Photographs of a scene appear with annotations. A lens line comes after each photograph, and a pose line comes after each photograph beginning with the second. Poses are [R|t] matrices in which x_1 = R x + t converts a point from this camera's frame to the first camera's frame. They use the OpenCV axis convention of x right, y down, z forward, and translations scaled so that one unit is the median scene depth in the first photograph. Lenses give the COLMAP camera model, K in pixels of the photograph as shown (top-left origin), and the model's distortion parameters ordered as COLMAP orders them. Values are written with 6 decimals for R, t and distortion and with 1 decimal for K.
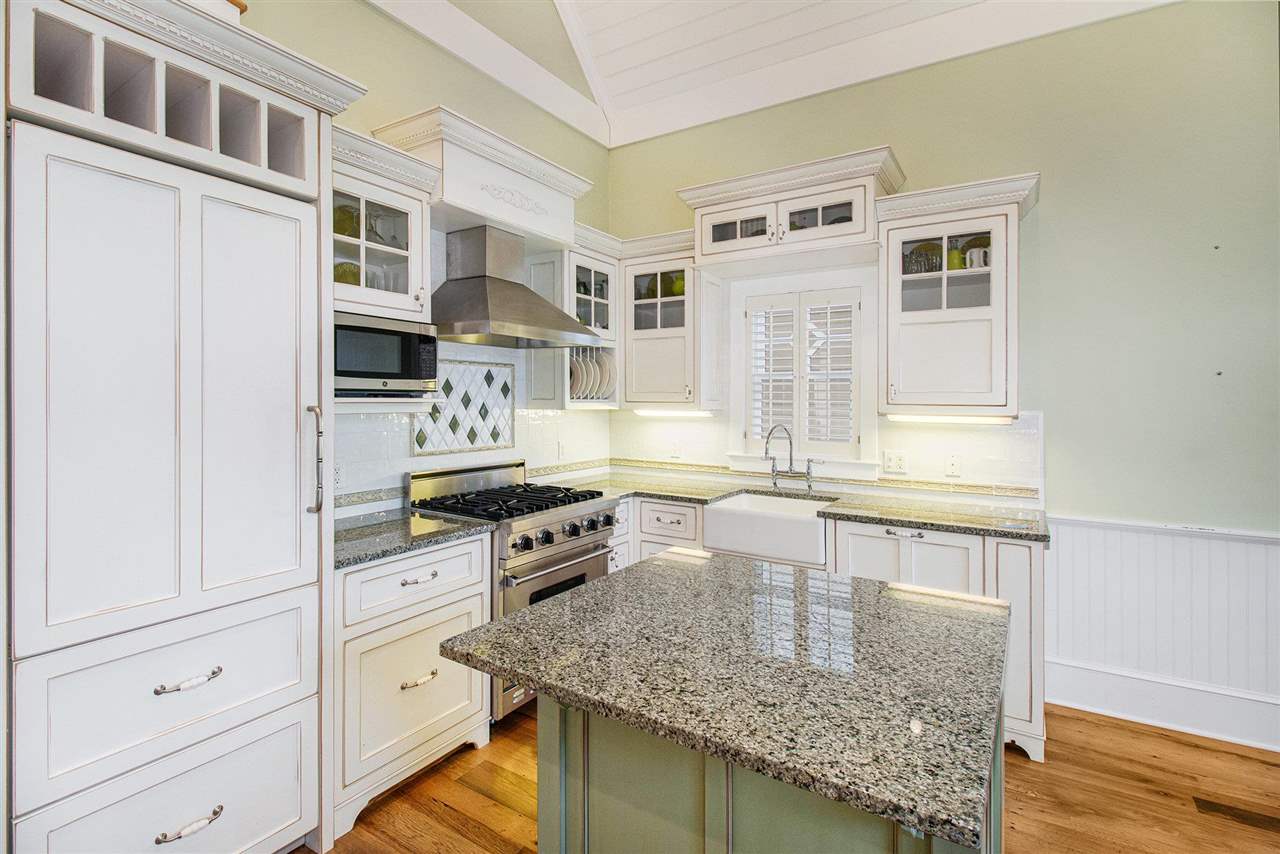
lens RADIAL K [[593.6, 0, 640.4], [0, 593.6, 397.7], [0, 0, 1]] dist [0.013527, -0.000130]
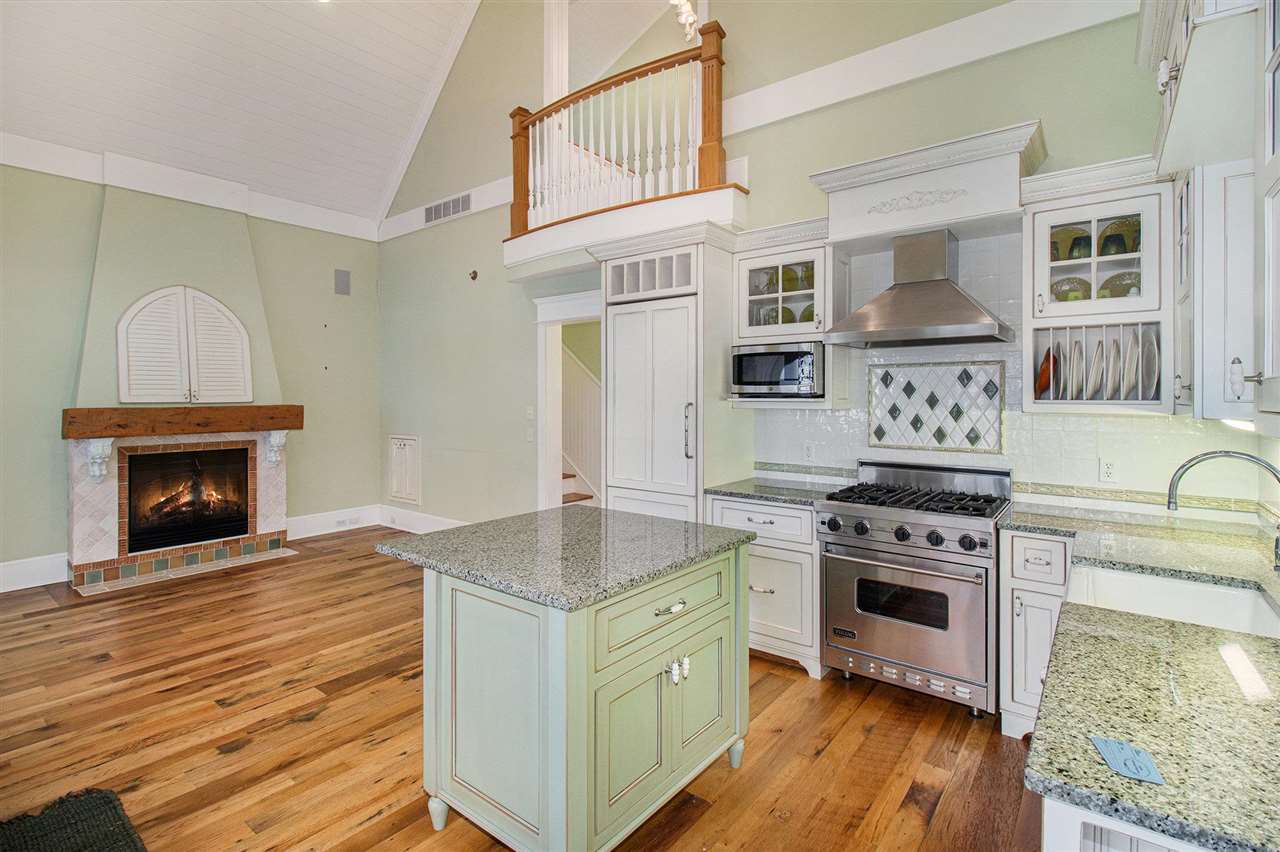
lens RADIAL K [[592.2, 0, 644.0], [0, 592.2, 393.5], [0, 0, 1]] dist [0.011037, -0.016720]
pose [[-0.096054, -0.012826, -0.995293, 0.797094], [0.000128, 0.999917, -0.012898, 0.005181], [0.995376, -0.001367, -0.096045, 0.608483]]
